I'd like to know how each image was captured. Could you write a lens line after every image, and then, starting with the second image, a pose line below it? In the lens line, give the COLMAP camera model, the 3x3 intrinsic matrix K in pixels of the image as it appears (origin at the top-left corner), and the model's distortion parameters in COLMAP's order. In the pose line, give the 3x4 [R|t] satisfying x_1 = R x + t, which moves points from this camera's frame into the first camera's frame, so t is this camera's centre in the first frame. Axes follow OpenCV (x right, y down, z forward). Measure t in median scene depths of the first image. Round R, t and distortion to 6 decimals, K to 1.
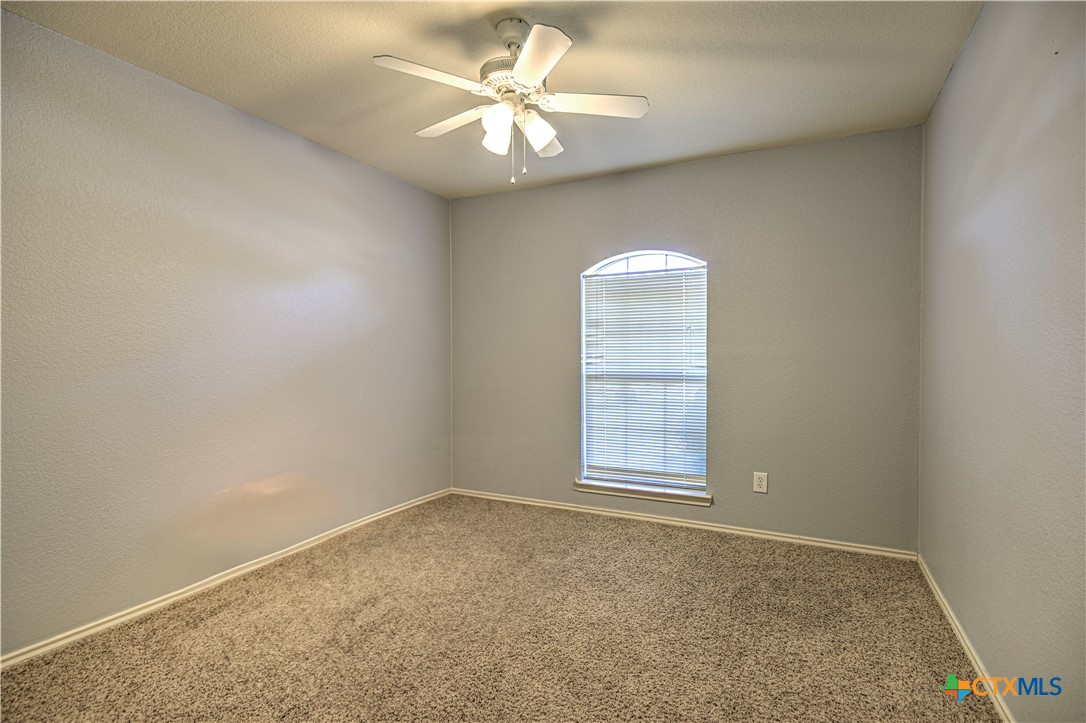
lens RADIAL K [[504.2, 0, 544.4], [0, 504.2, 354.6], [0, 0, 1]] dist [-0.002672, -0.002312]
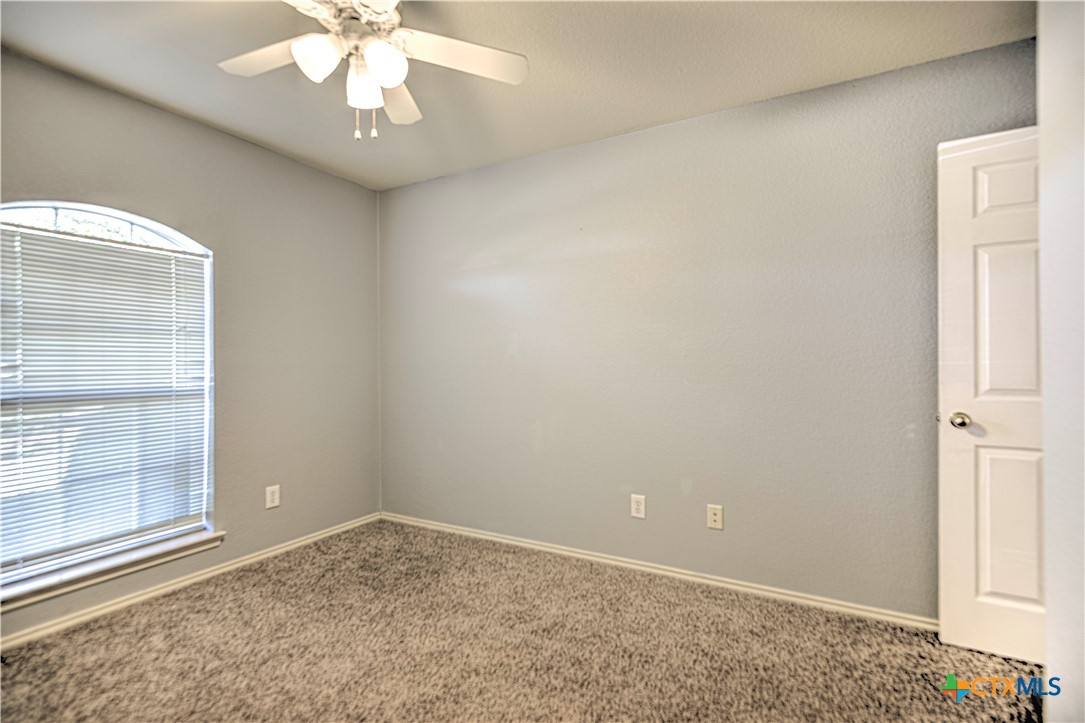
lens RADIAL K [[503.8, 0, 545.2], [0, 503.8, 361.7], [0, 0, 1]] dist [-0.002672, -0.002312]
pose [[0.051408, 0.006019, 0.998660, -0.473084], [0.009767, 0.999931, -0.006530, 0.008113], [-0.998630, 0.010089, 0.051346, 0.412167]]
